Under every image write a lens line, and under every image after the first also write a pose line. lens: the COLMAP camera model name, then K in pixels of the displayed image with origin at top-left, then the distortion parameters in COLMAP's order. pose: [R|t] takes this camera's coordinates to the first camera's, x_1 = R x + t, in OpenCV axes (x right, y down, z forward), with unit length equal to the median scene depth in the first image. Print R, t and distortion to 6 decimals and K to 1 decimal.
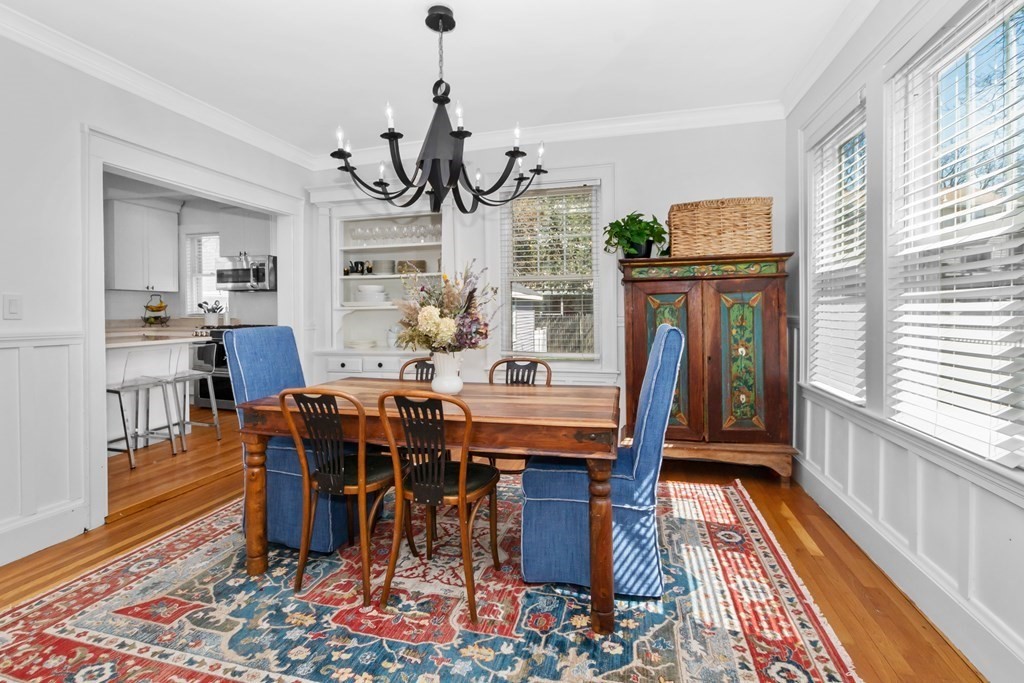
lens RADIAL K [[487.9, 0, 508.0], [0, 487.9, 328.0], [0, 0, 1]] dist [-0.009700, 0.011180]
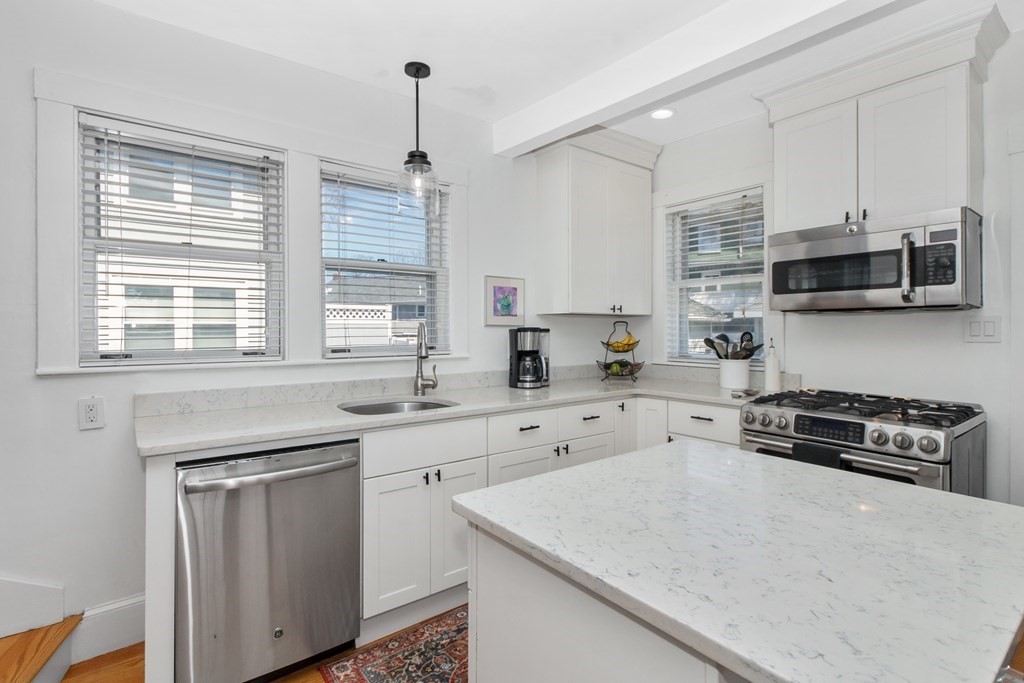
lens RADIAL K [[487.9, 0, 508.0], [0, 487.9, 328.0], [0, 0, 1]] dist [-0.009700, 0.011180]
pose [[0.800679, 0.001889, -0.599091, -0.506631], [-0.017649, 0.999635, -0.020436, -0.047840], [0.598834, 0.026937, 0.800420, 0.500962]]
